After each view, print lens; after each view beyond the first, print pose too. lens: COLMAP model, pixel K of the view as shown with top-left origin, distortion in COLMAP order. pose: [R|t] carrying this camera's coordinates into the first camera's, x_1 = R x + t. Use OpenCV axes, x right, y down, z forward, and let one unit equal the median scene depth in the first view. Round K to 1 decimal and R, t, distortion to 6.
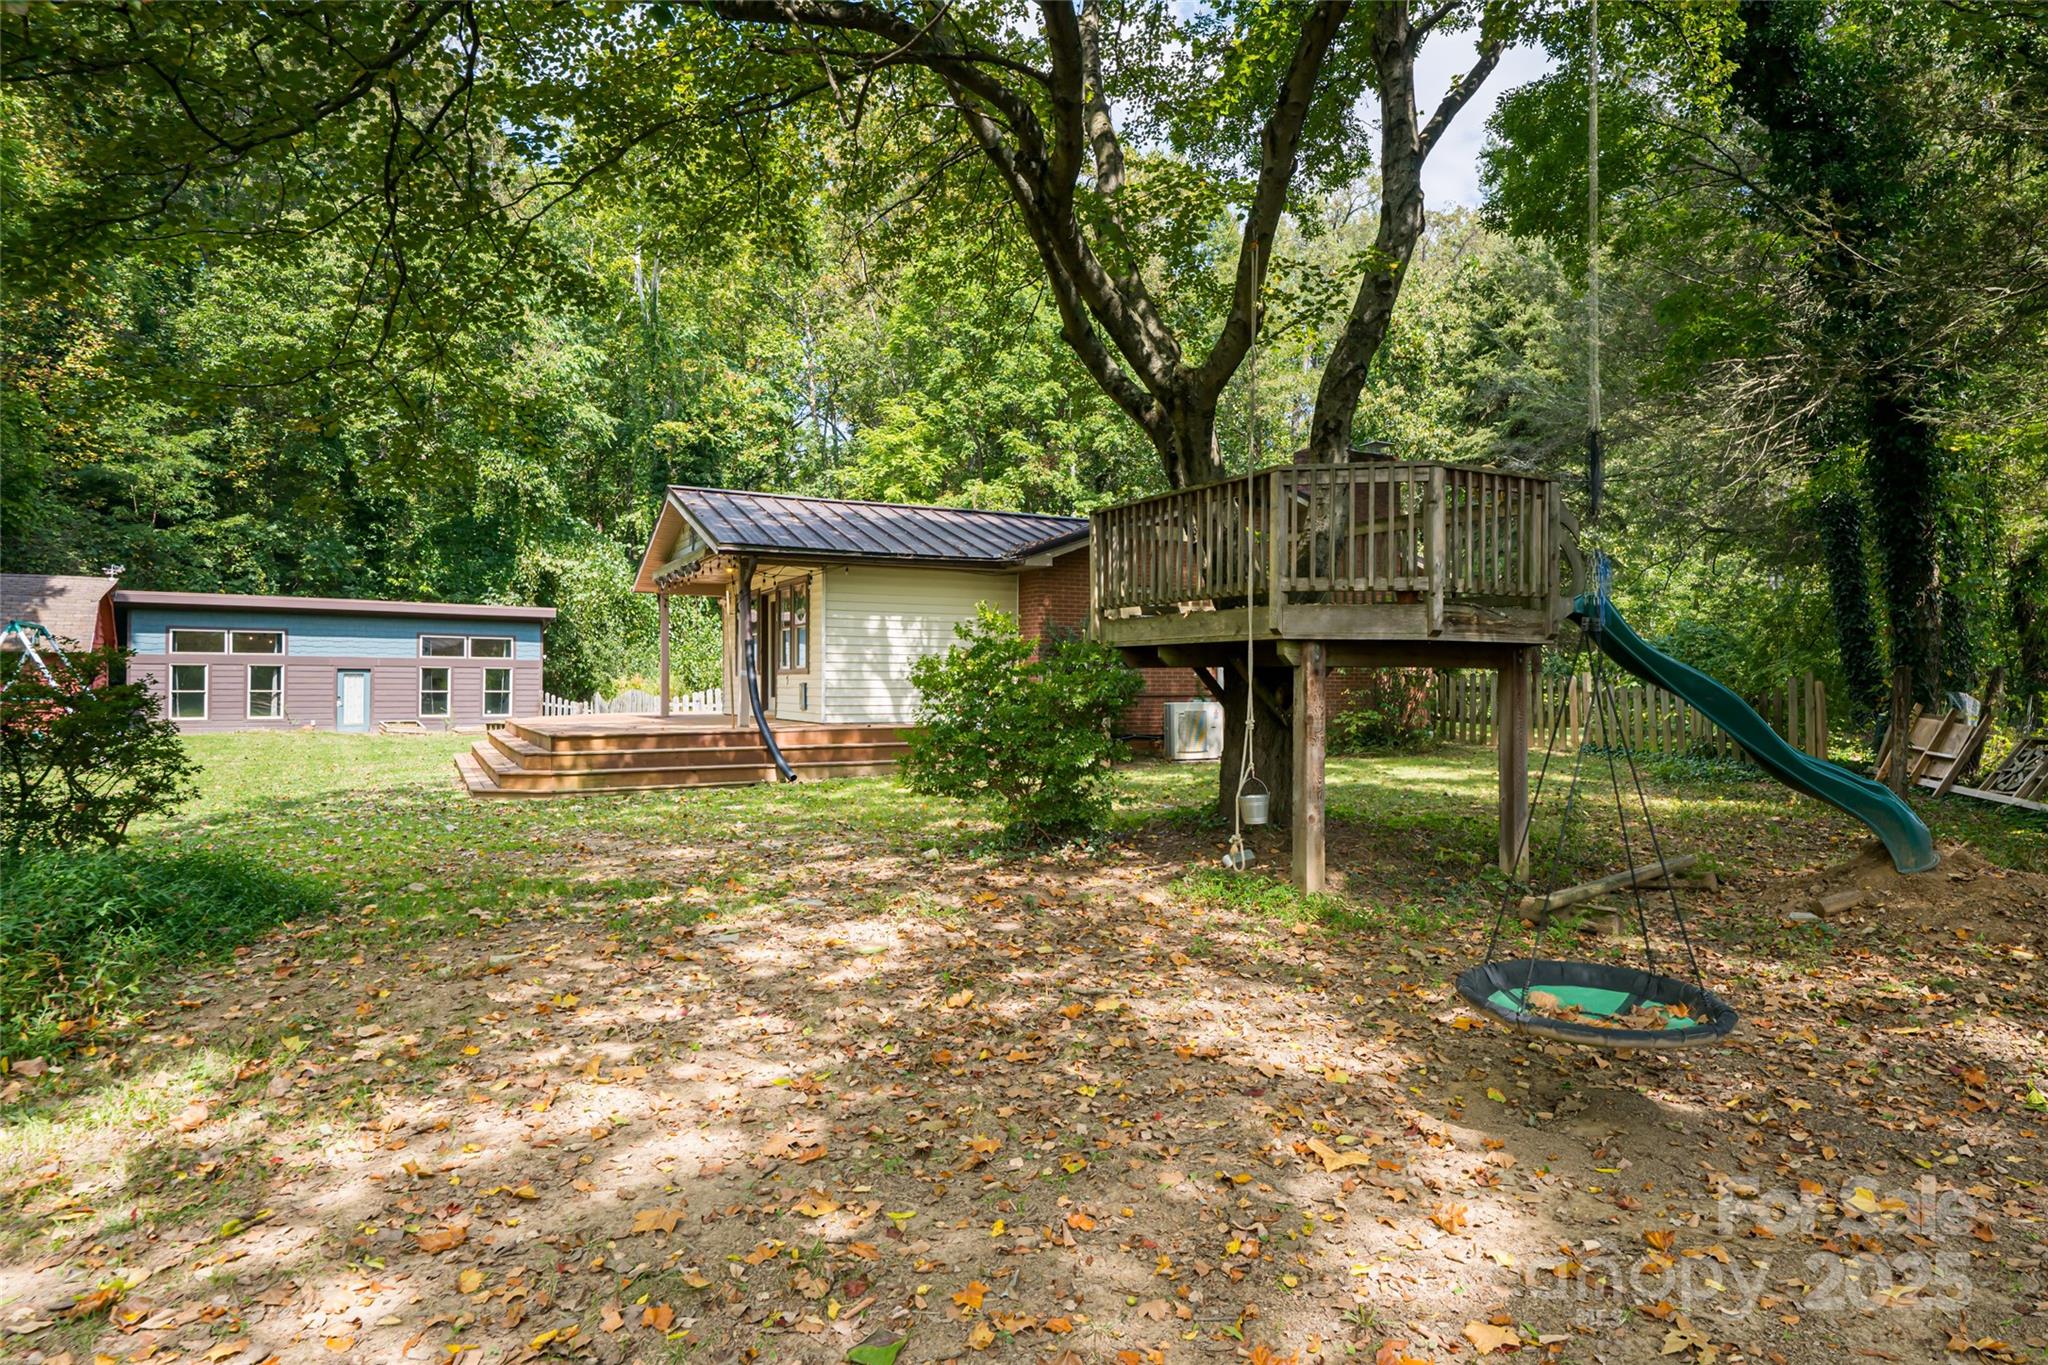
lens RADIAL K [[1050.6, 0, 1046.1], [0, 1050.6, 673.0], [0, 0, 1]] dist [0.005969, -0.000359]
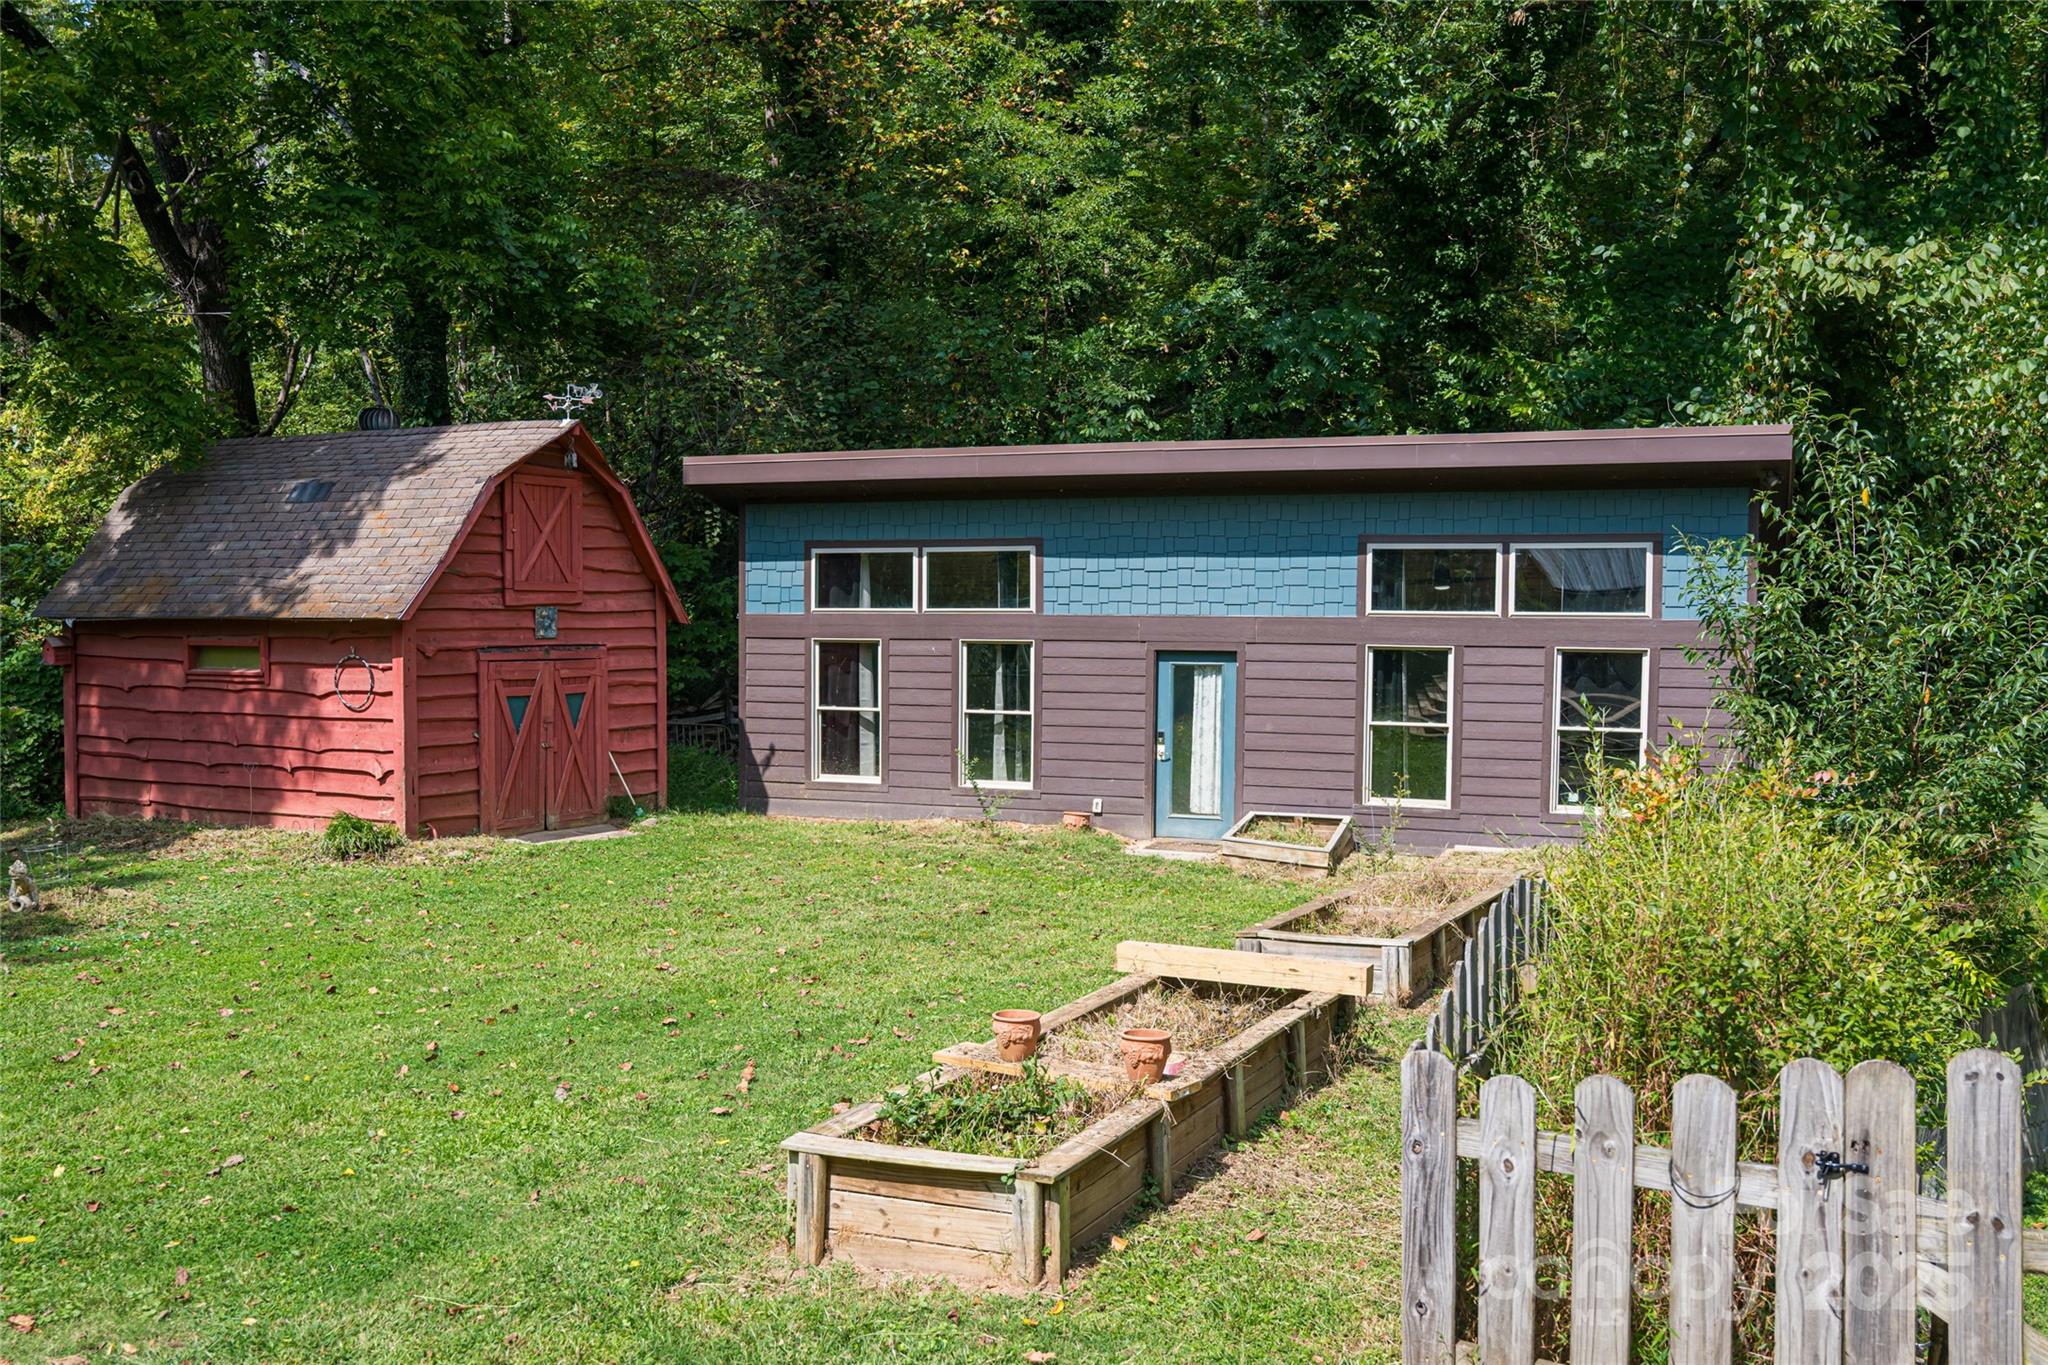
lens RADIAL K [[1856.7, 0, 1042.4], [0, 1856.7, 700.8], [0, 0, 1]] dist [-0.006787, -0.016804]
pose [[0.498628, 0.037140, -0.866020, -0.150981], [0.002741, 0.999009, 0.044421, -0.012604], [0.866812, -0.024523, 0.498032, 0.582414]]
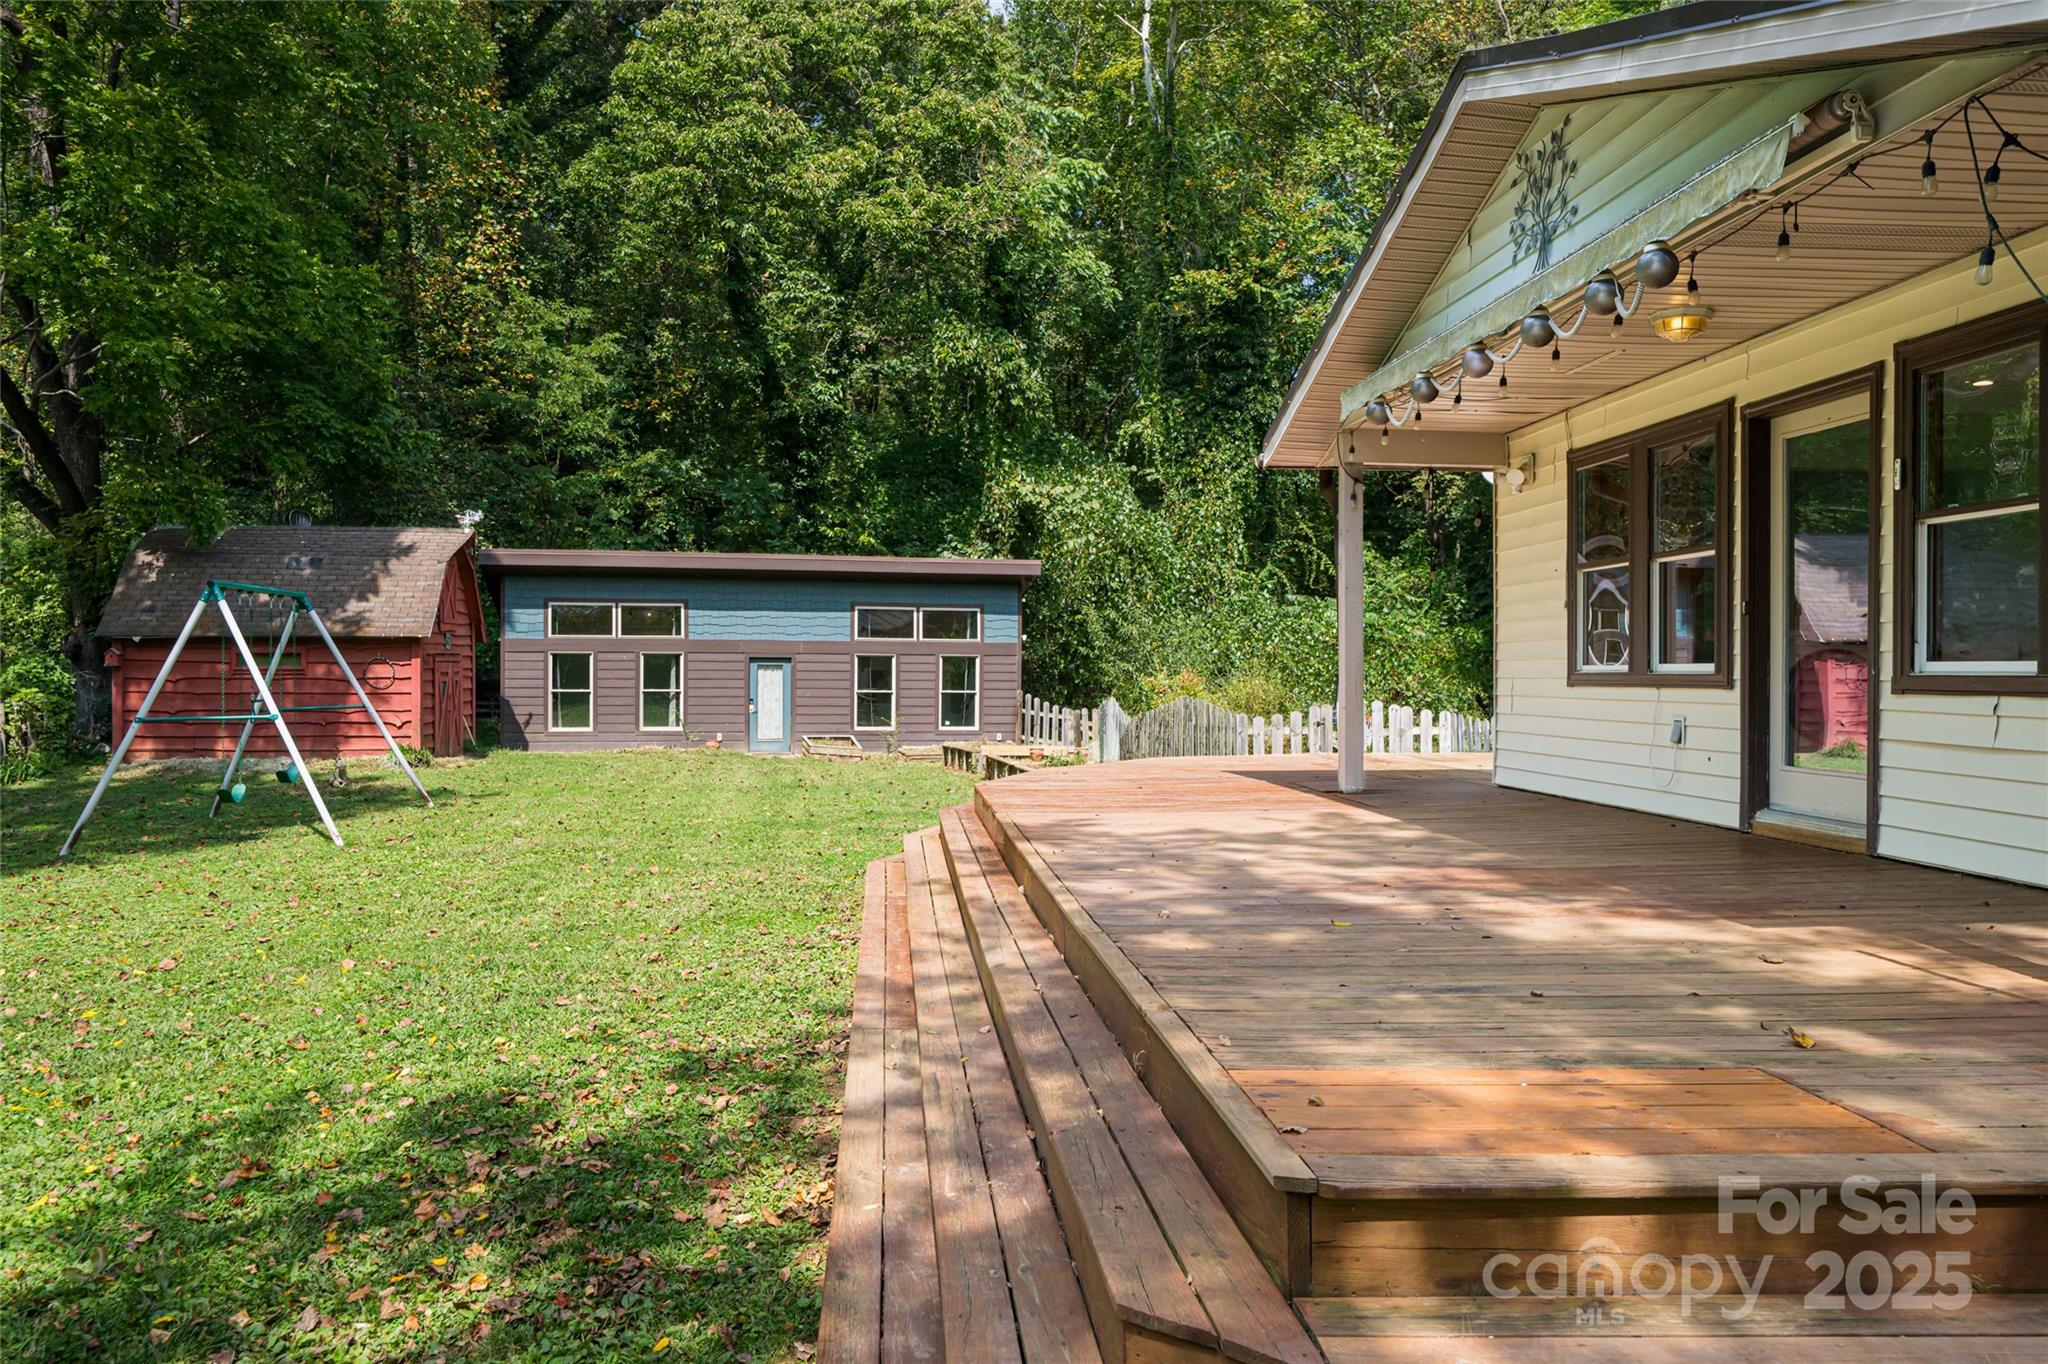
lens RADIAL K [[1425.8, 0, 1020.6], [0, 1425.8, 671.8], [0, 0, 1]] dist [0.010396, -0.001250]
pose [[0.905776, 0.001654, -0.423754, -0.110682], [0.002763, 0.999948, 0.009808, -0.002981], [0.423748, -0.010055, 0.905724, 0.212777]]
